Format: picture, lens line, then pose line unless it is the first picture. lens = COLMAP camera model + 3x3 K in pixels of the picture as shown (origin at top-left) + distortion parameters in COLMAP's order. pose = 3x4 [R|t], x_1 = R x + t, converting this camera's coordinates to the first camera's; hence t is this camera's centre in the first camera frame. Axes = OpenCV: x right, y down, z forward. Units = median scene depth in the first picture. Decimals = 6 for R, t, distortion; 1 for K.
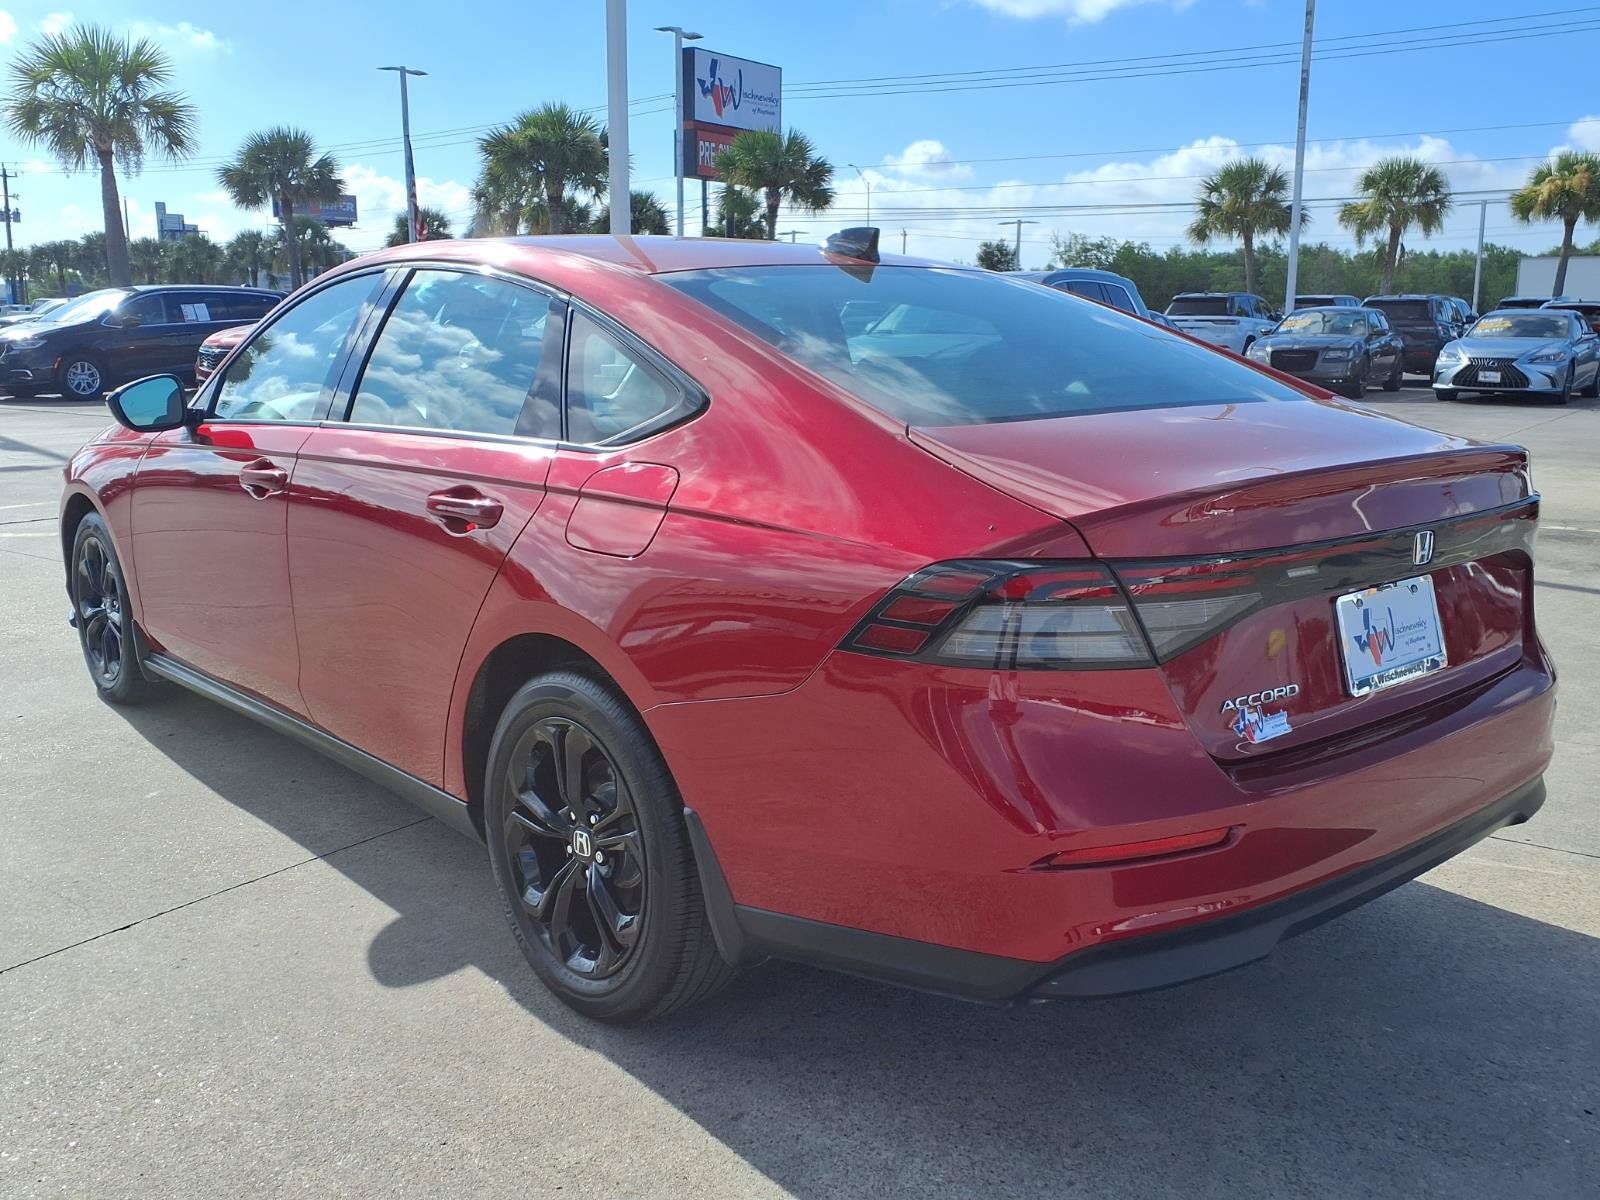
lens RADIAL K [[1515.0, 0, 799.1], [0, 1515.0, 610.9], [0, 0, 1]] dist [0.008973, 0.000000]
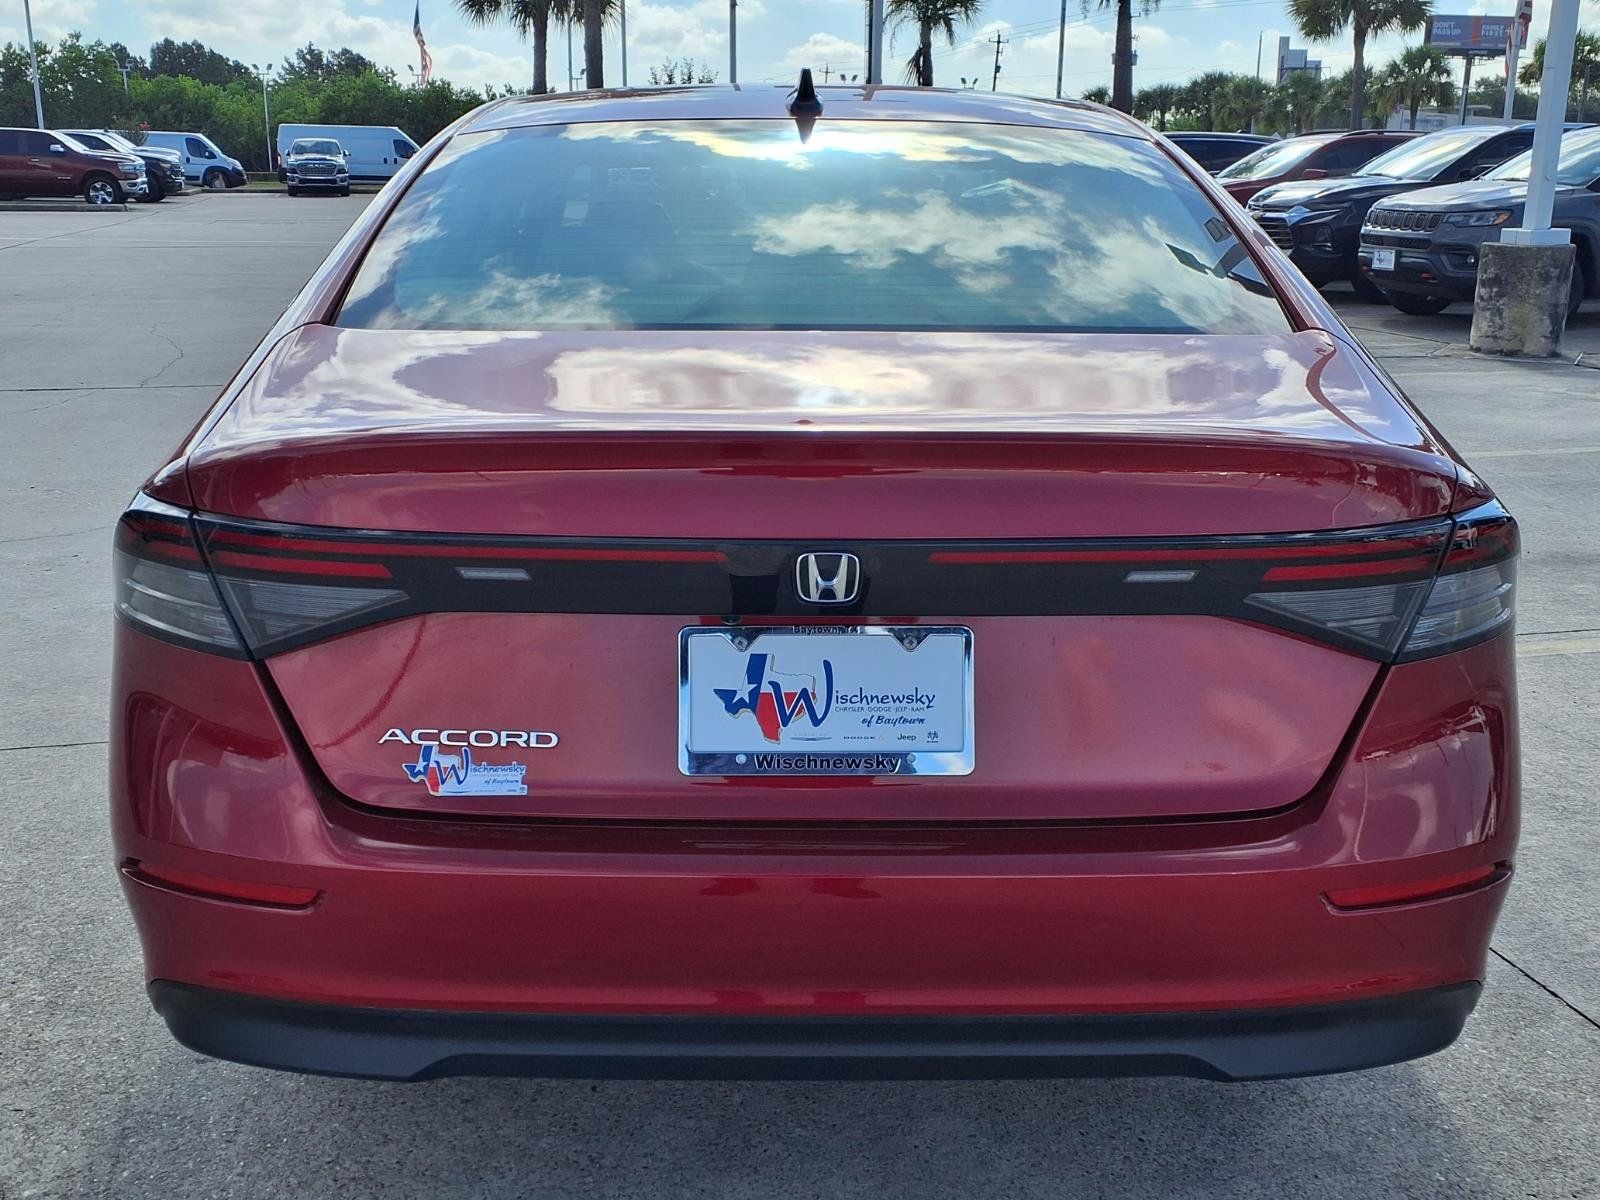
lens RADIAL K [[1707.7, 0, 800.1], [0, 1707.7, 594.3], [0, 0, 1]] dist [0.007673, 0.000000]
pose [[0.743903, 0.168150, -0.646787, 0.817811], [-0.131560, 0.985736, 0.104956, -0.101882], [0.655210, 0.007014, 0.755414, 0.421243]]
